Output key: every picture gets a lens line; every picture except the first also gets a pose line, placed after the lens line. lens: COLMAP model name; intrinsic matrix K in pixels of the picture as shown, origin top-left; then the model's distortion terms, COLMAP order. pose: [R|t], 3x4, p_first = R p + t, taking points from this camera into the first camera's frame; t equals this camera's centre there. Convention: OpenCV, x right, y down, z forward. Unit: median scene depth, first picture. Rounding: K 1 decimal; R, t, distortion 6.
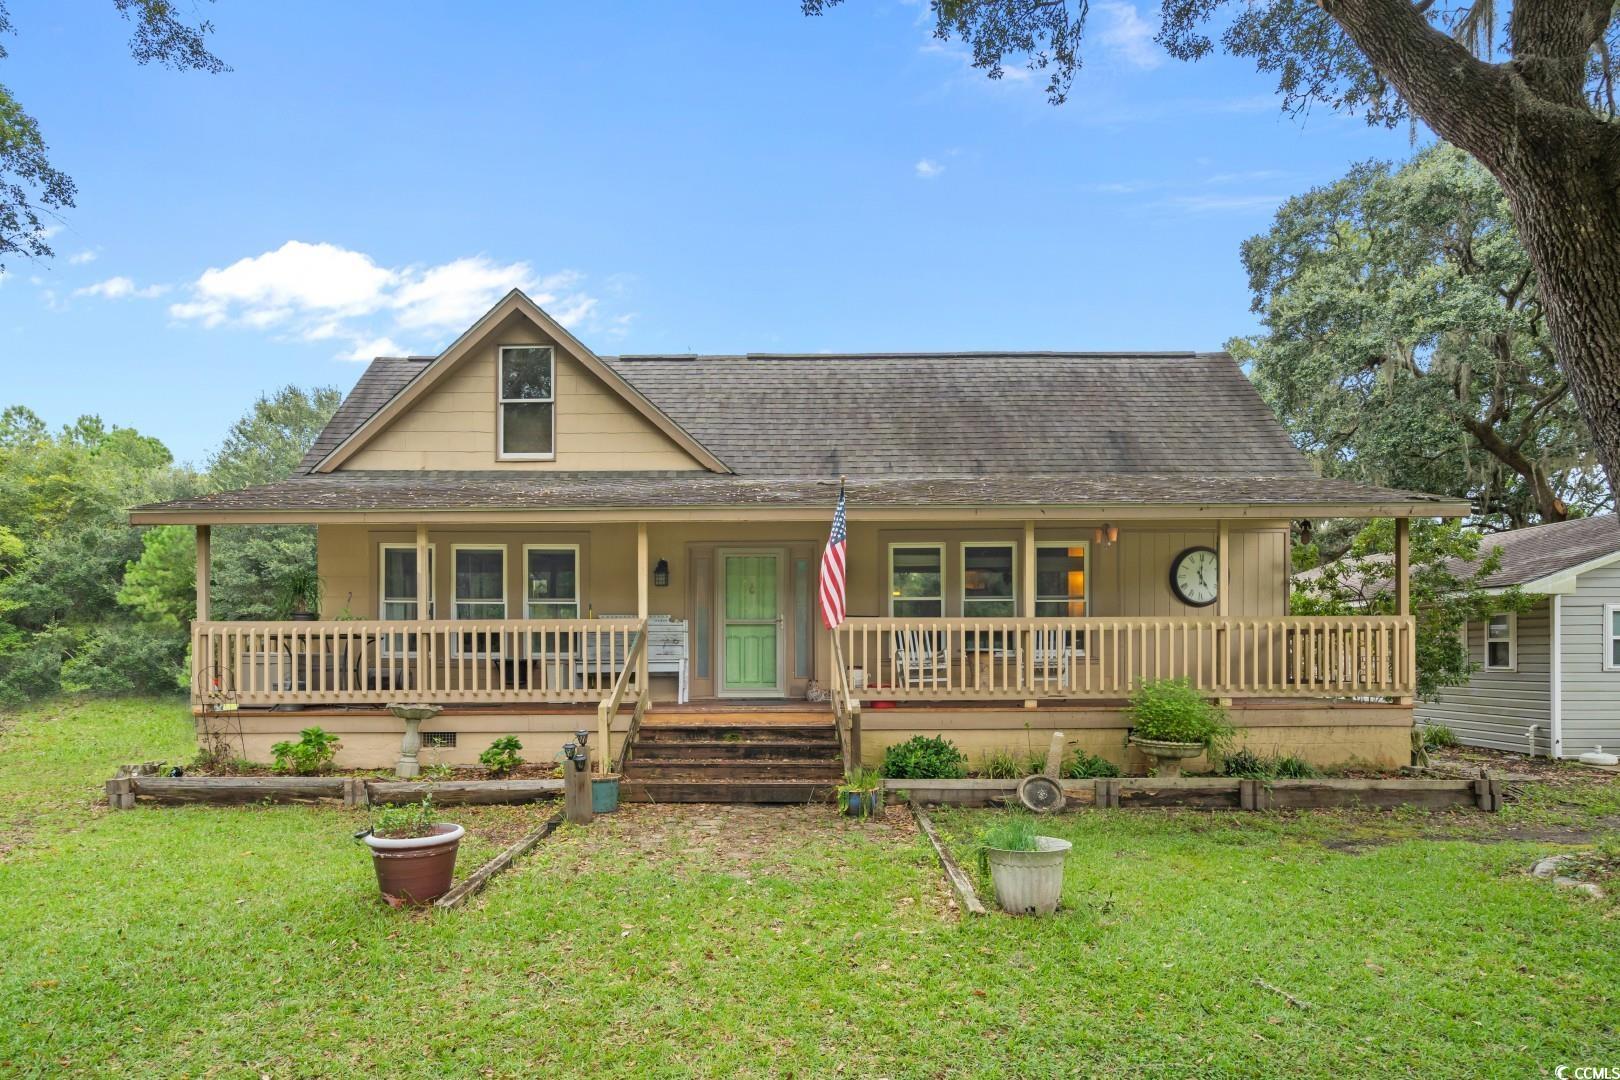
lens RADIAL K [[919.7, 0, 806.7], [0, 919.7, 637.0], [0, 0, 1]] dist [-0.000643, -0.001397]
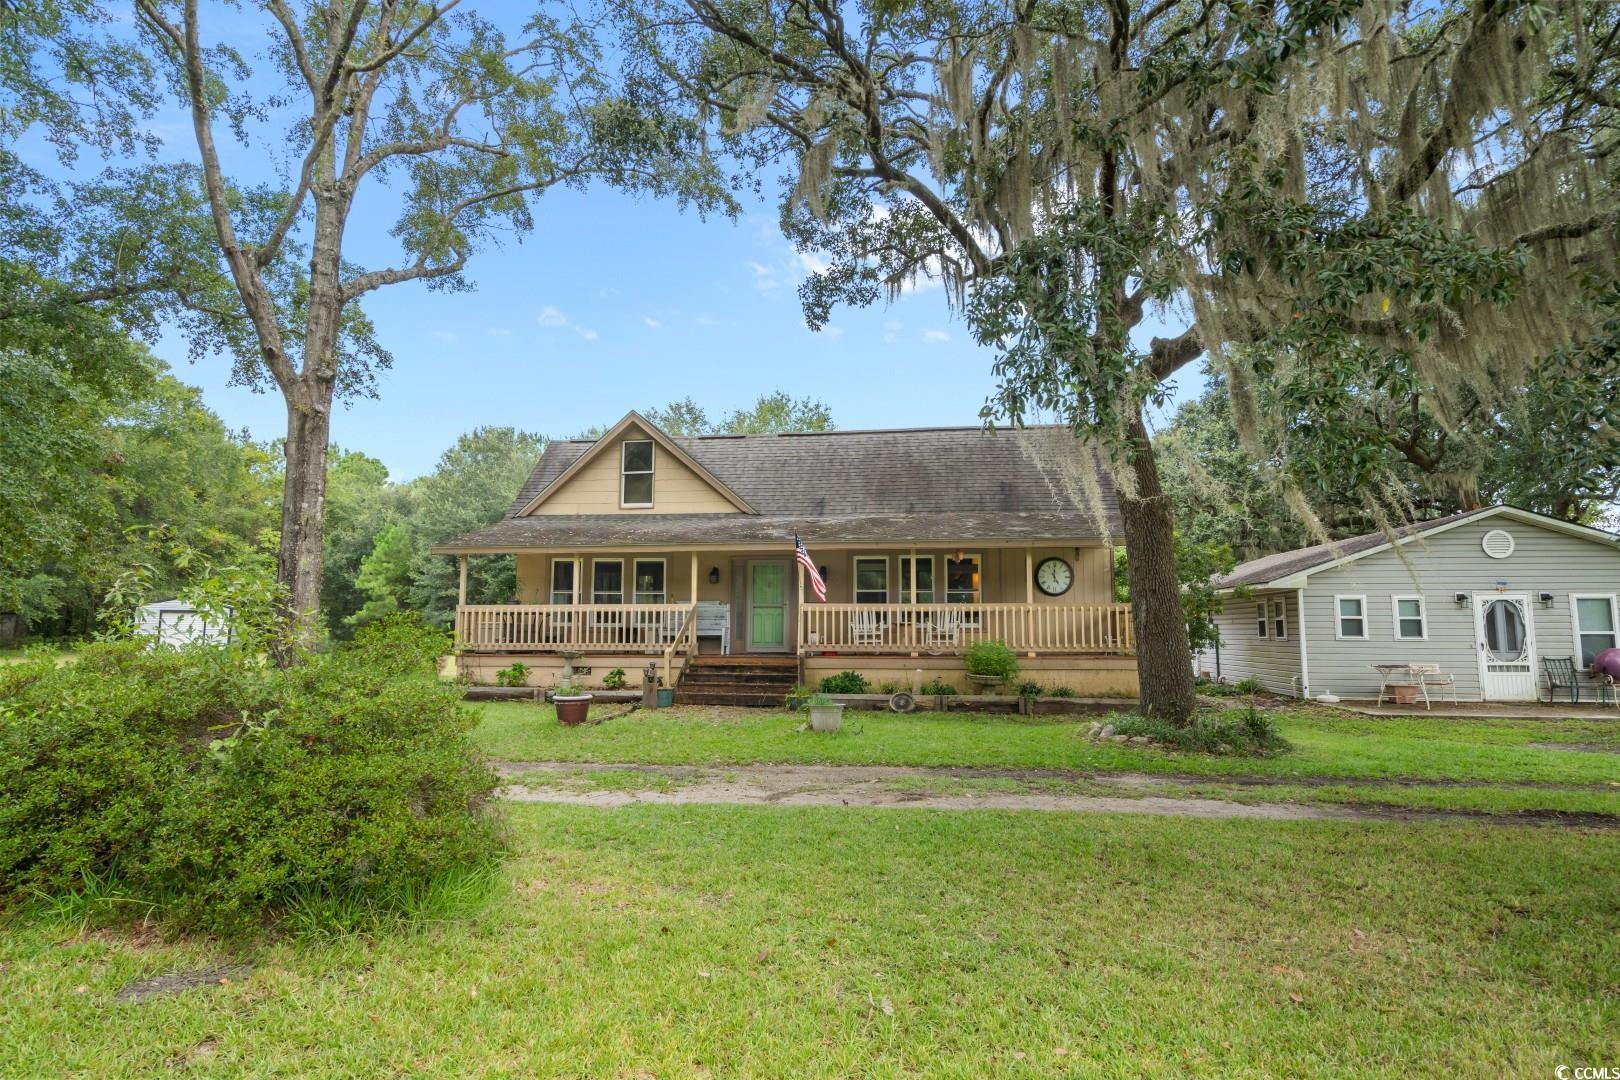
lens RADIAL K [[835.6, 0, 810.0], [0, 835.6, 540.0], [0, 0, 1]] dist [0.002750, 0.000161]
pose [[0.993249, -0.006411, -0.115825, 0.200355], [-0.003891, 0.996069, -0.088501, -0.000998], [0.115937, 0.088354, 0.989319, -0.503861]]
